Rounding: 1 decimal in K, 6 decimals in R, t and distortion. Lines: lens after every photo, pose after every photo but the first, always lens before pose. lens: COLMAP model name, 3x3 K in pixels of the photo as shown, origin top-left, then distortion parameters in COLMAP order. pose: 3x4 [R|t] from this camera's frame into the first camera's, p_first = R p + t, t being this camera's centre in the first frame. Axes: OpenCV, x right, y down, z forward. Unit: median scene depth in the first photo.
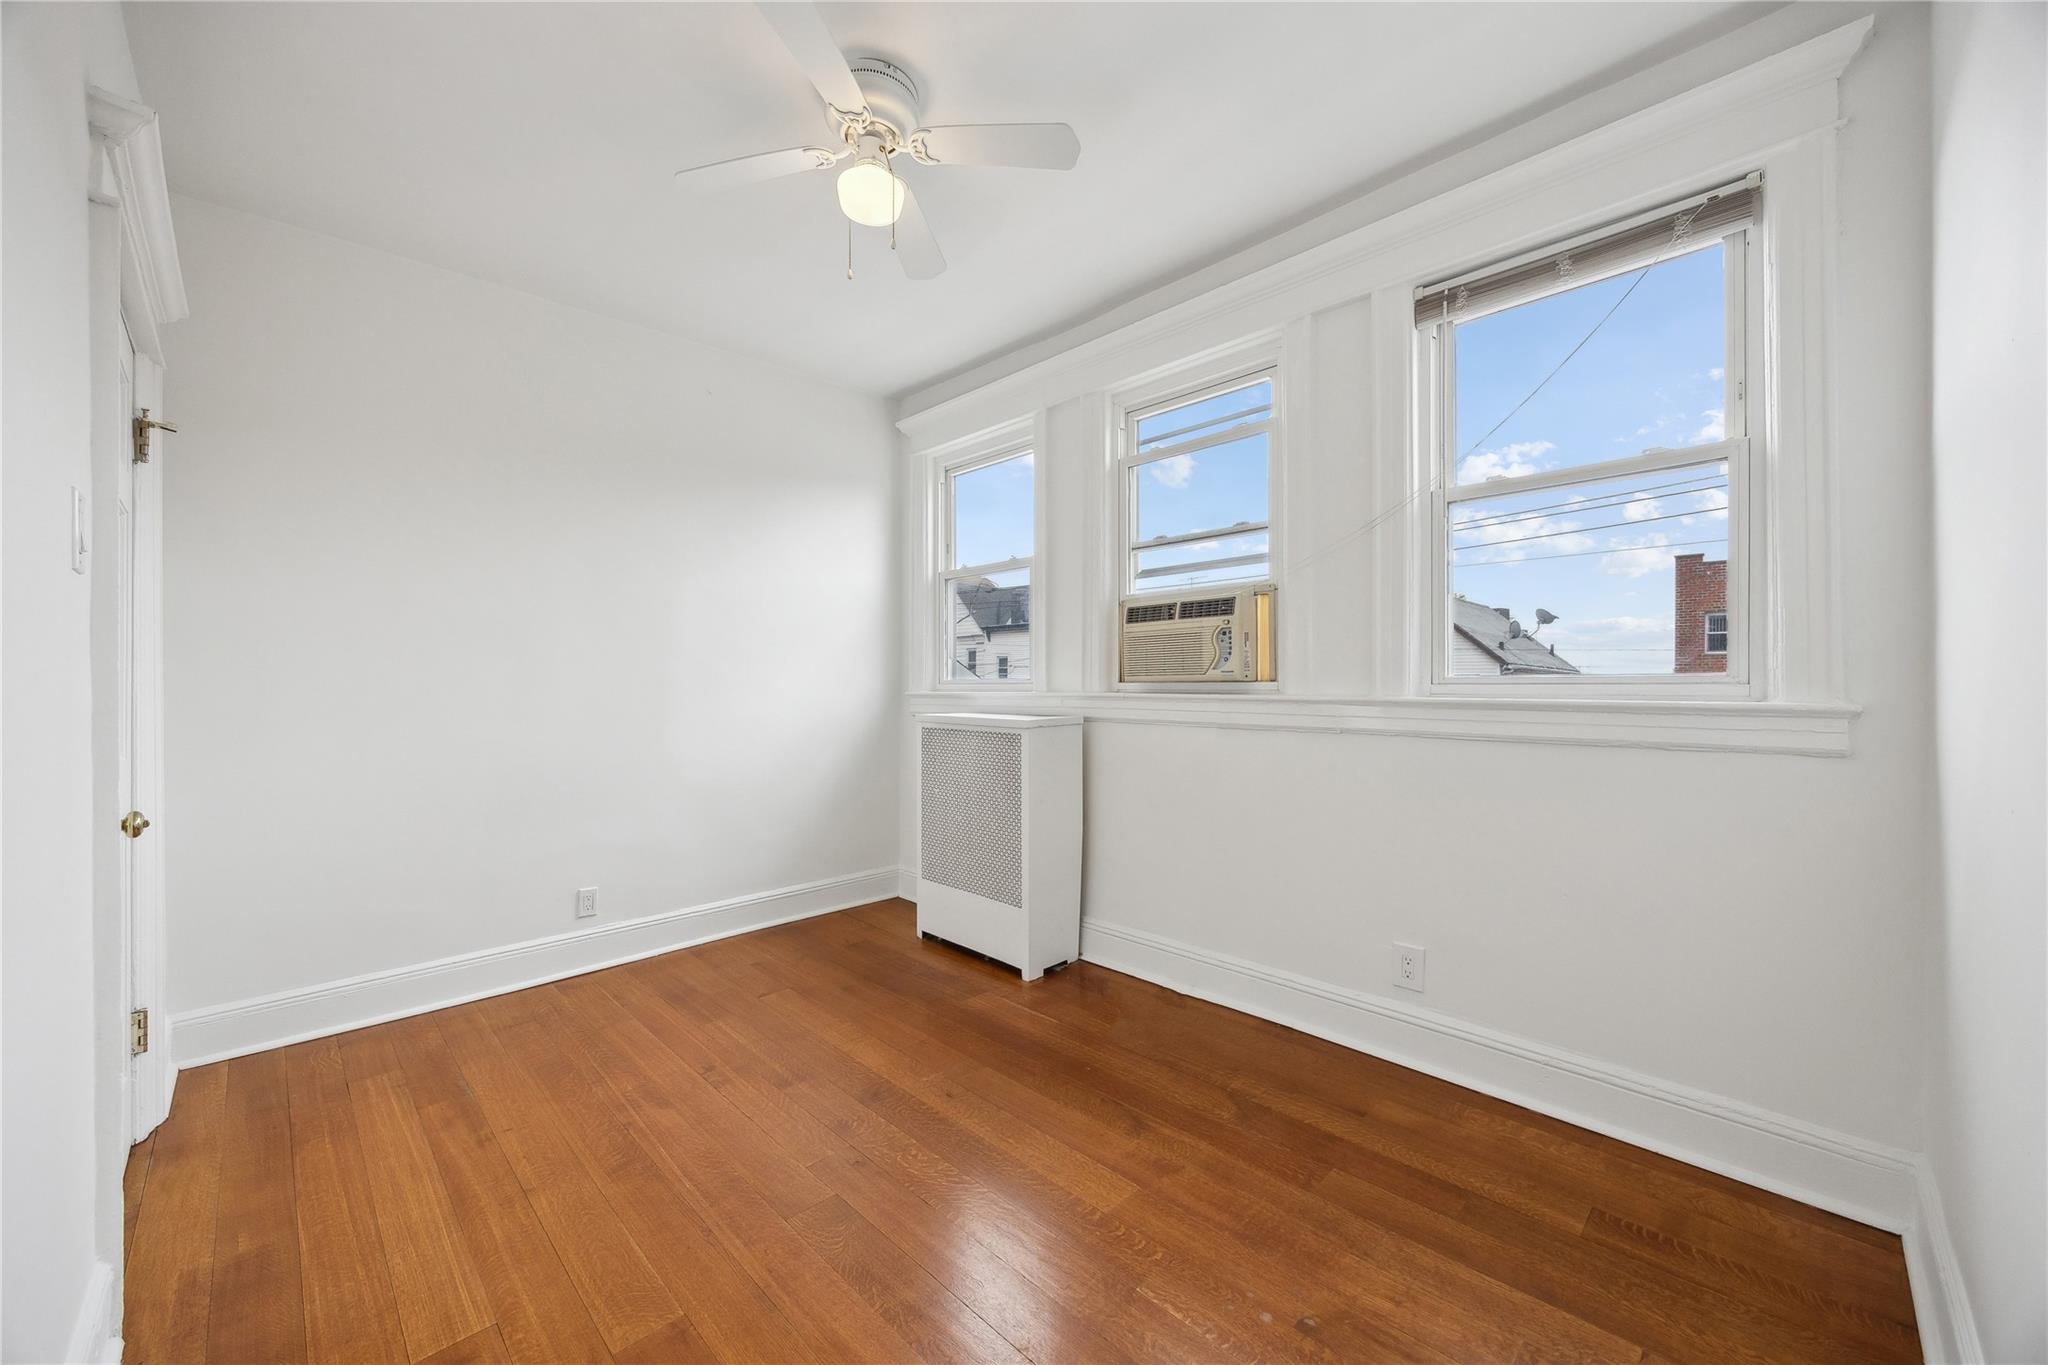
lens RADIAL K [[797.0, 0, 1024.0], [0, 797.0, 682.5], [0, 0, 1]] dist [-0.001229, -0.000123]
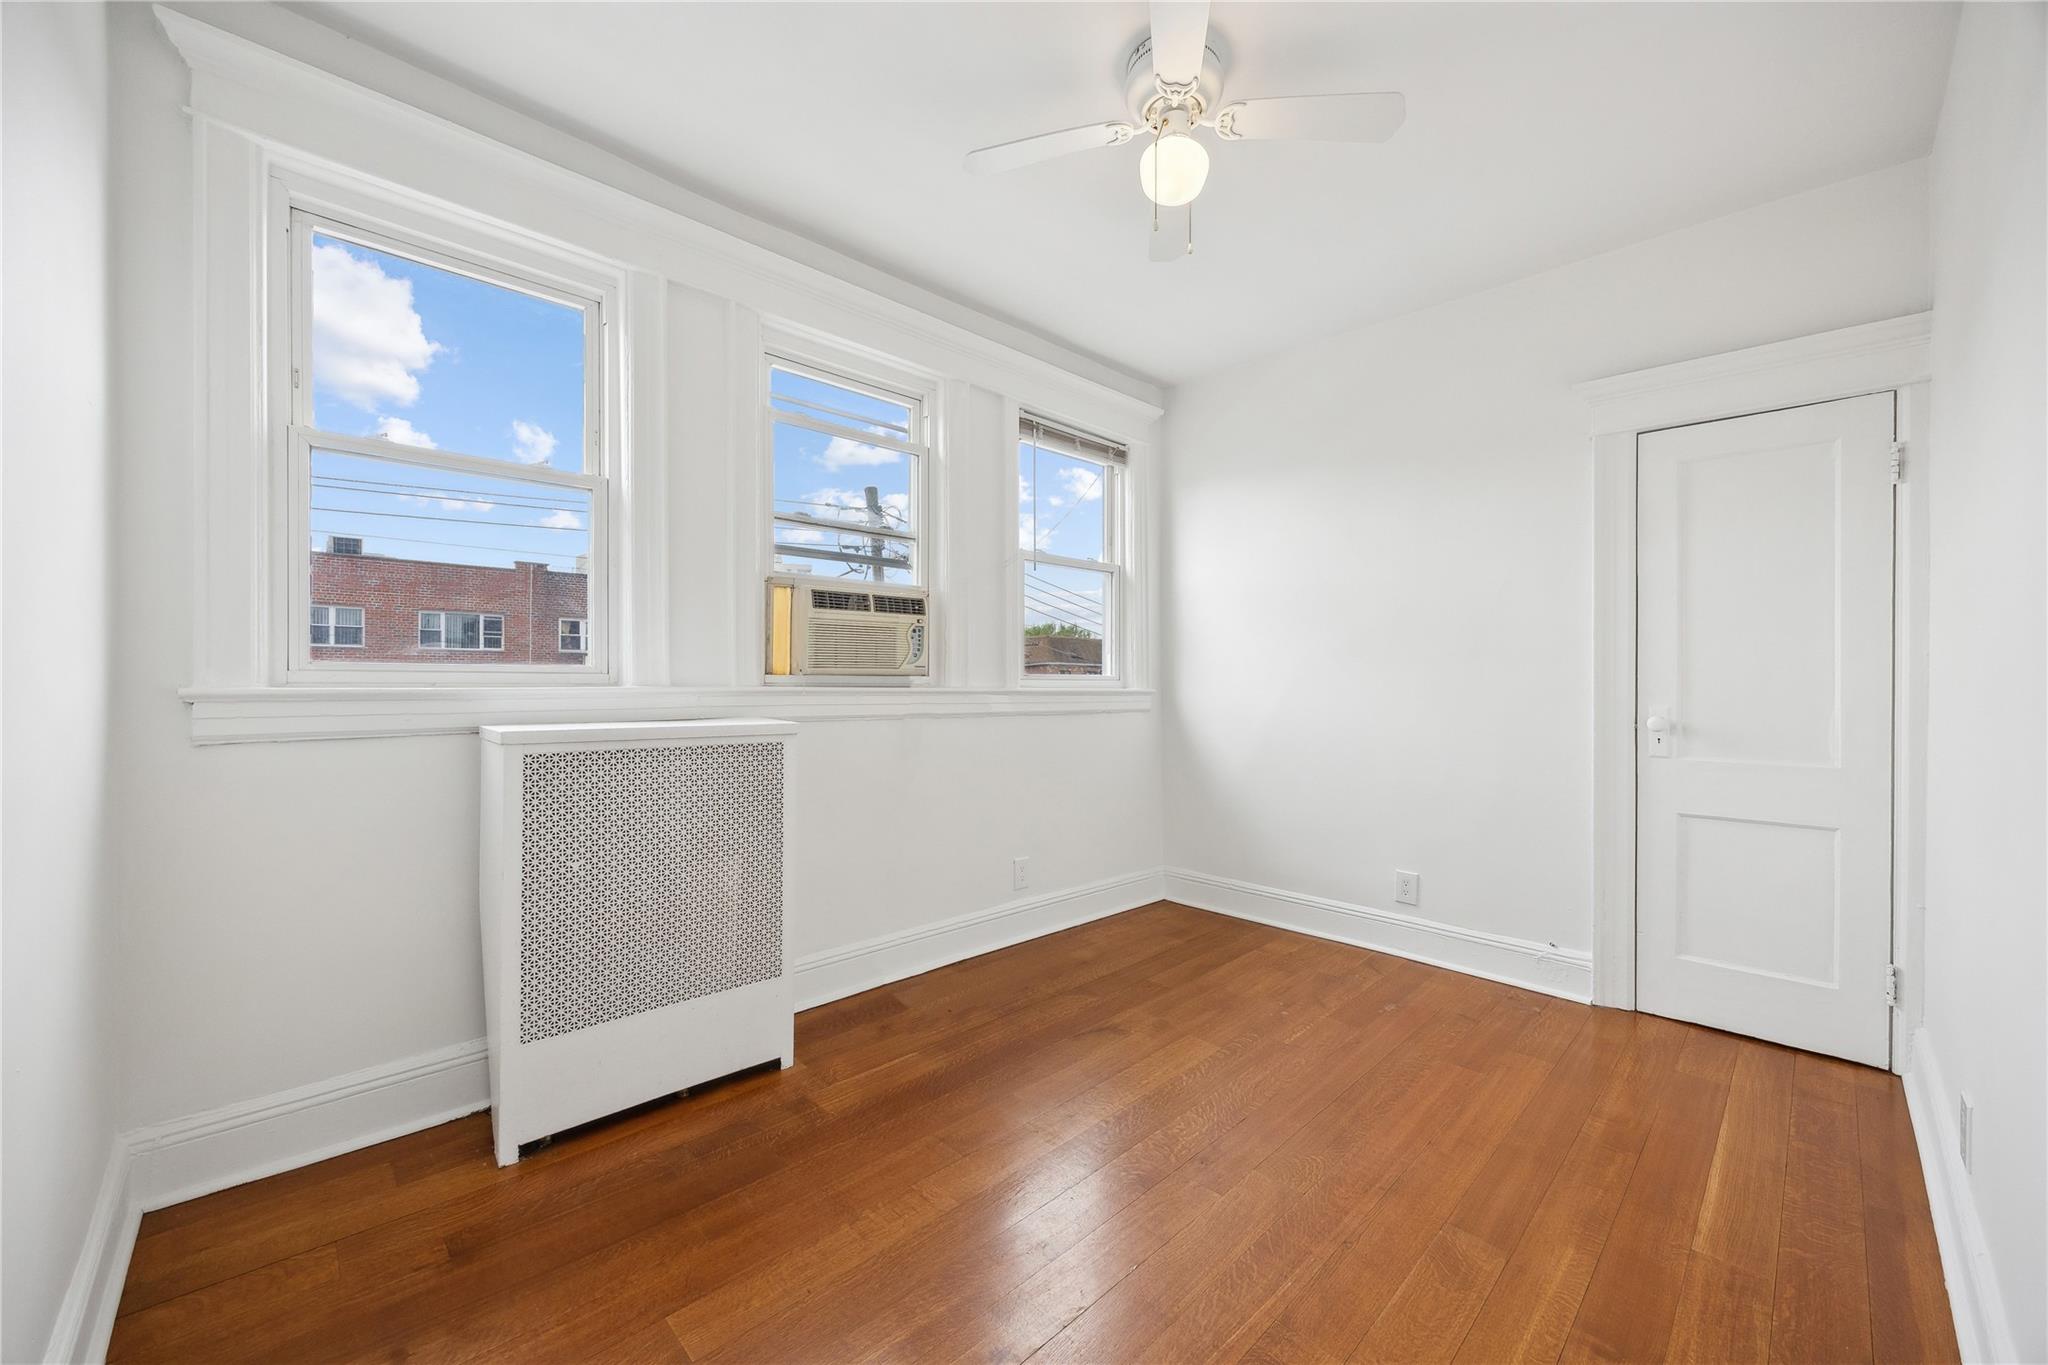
lens RADIAL K [[799.2, 0, 1029.6], [0, 799.2, 674.3], [0, 0, 1]] dist [-0.001541, -0.000044]
pose [[-0.014687, 0.009690, 0.999845, -0.831599], [-0.009692, 0.999905, -0.009833, 0.006267], [-0.999845, -0.009835, -0.014591, 0.854400]]
